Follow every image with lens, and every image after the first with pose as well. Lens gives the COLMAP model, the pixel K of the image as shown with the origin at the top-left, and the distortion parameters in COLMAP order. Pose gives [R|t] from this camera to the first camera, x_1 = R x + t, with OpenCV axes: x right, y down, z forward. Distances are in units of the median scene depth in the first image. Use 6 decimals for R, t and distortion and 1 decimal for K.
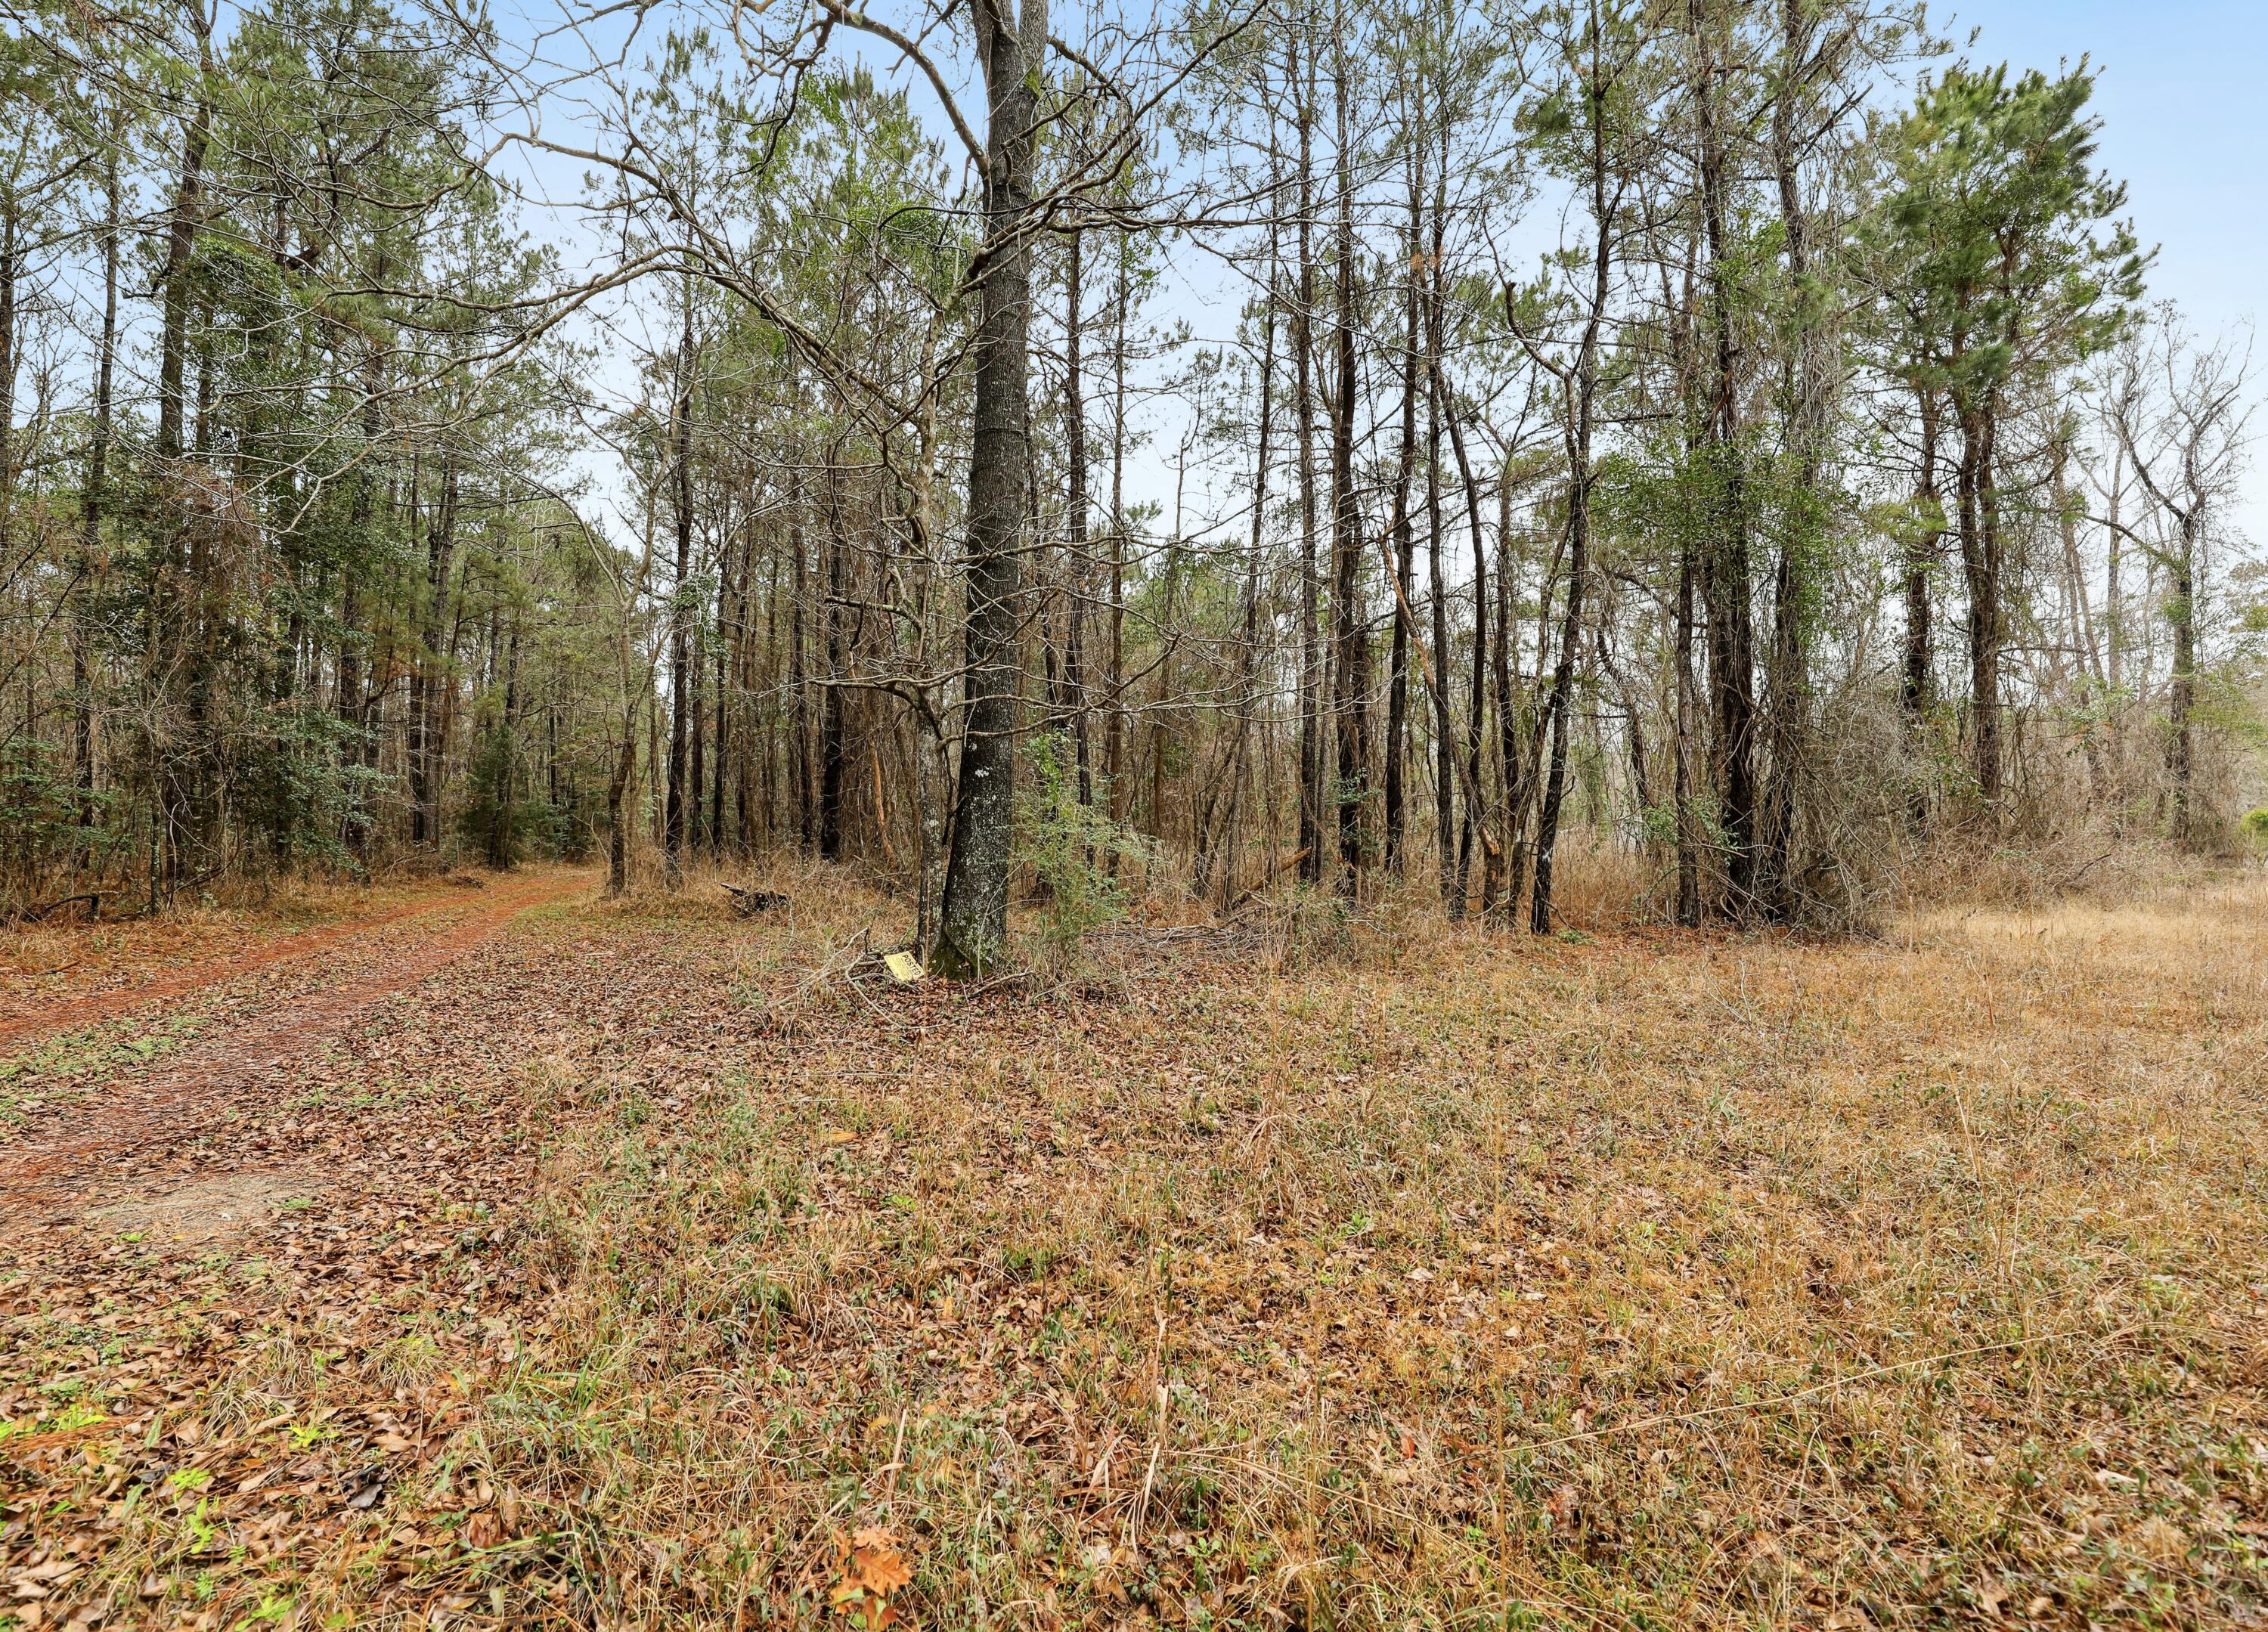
lens RADIAL K [[941.3, 0, 1133.4], [0, 941.3, 818.6], [0, 0, 1]] dist [0.001465, 0.000122]
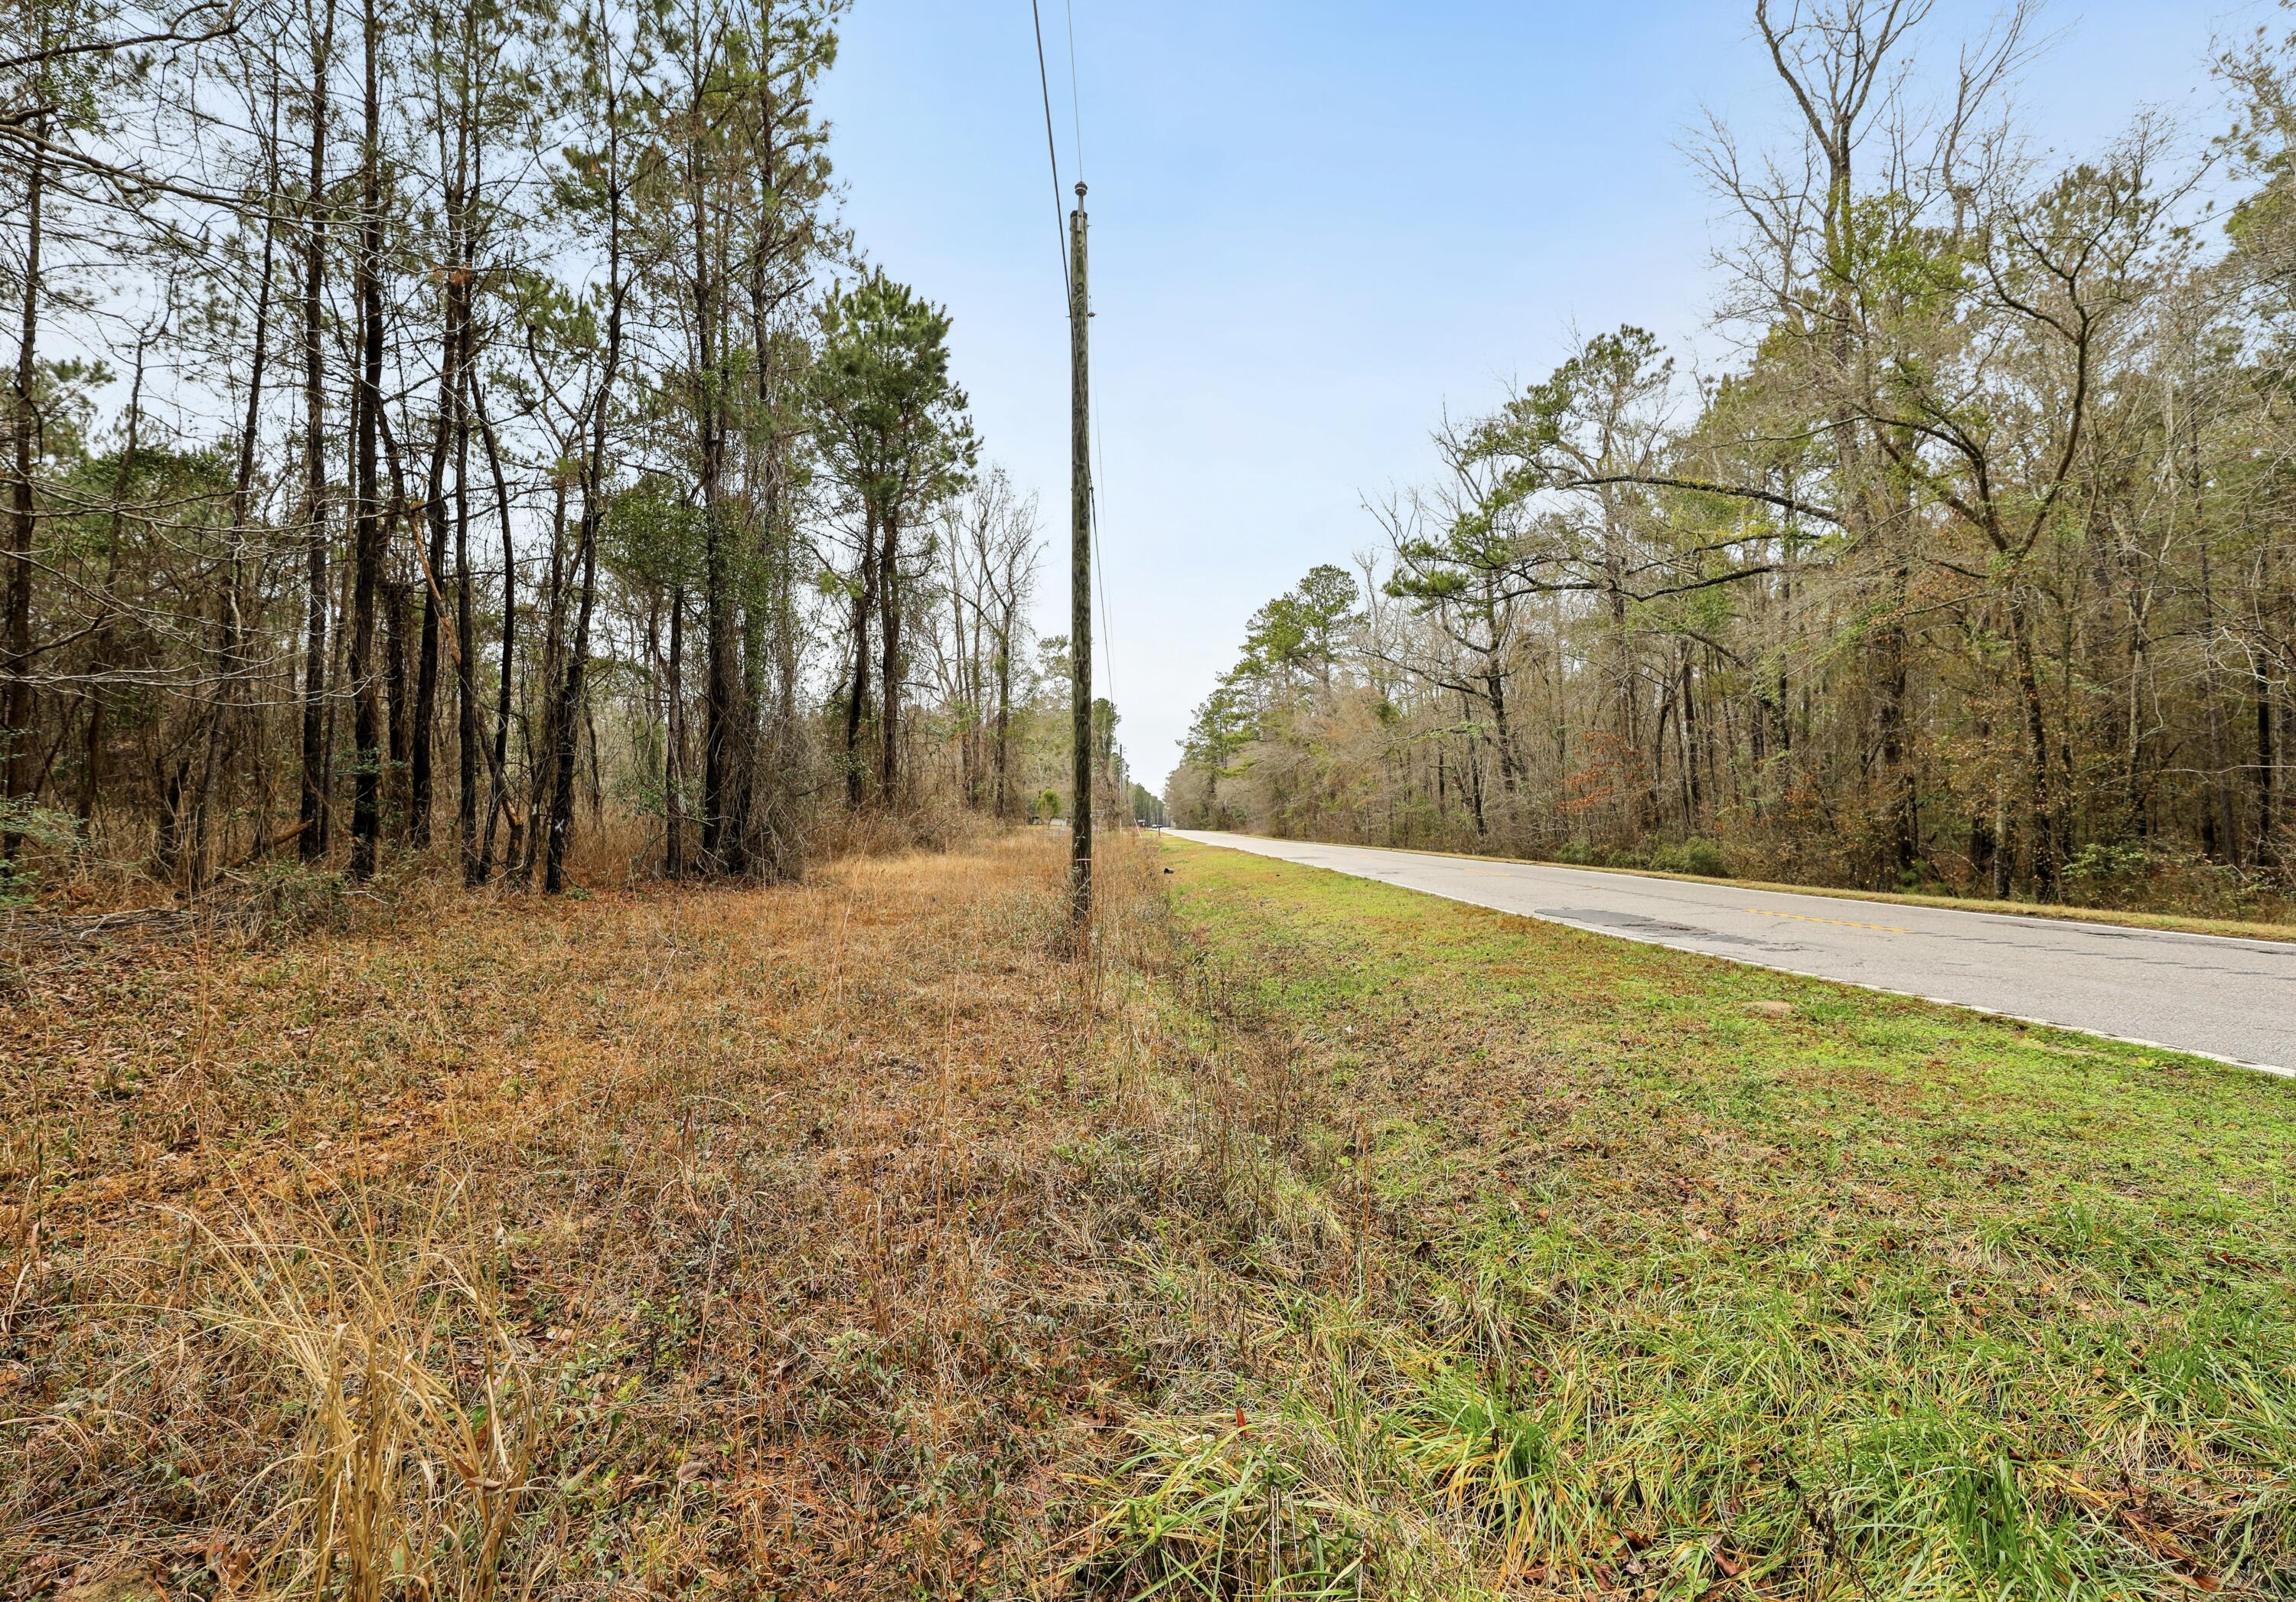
lens RADIAL K [[1014.3, 0, 1146.5], [0, 1014.3, 797.6], [0, 0, 1]] dist [-0.011140, 0.000055]
pose [[0.683243, 0.004217, 0.730178, 0.023514], [-0.019170, 0.999742, 0.012163, -0.025066], [-0.729939, -0.022308, 0.683148, -0.374226]]
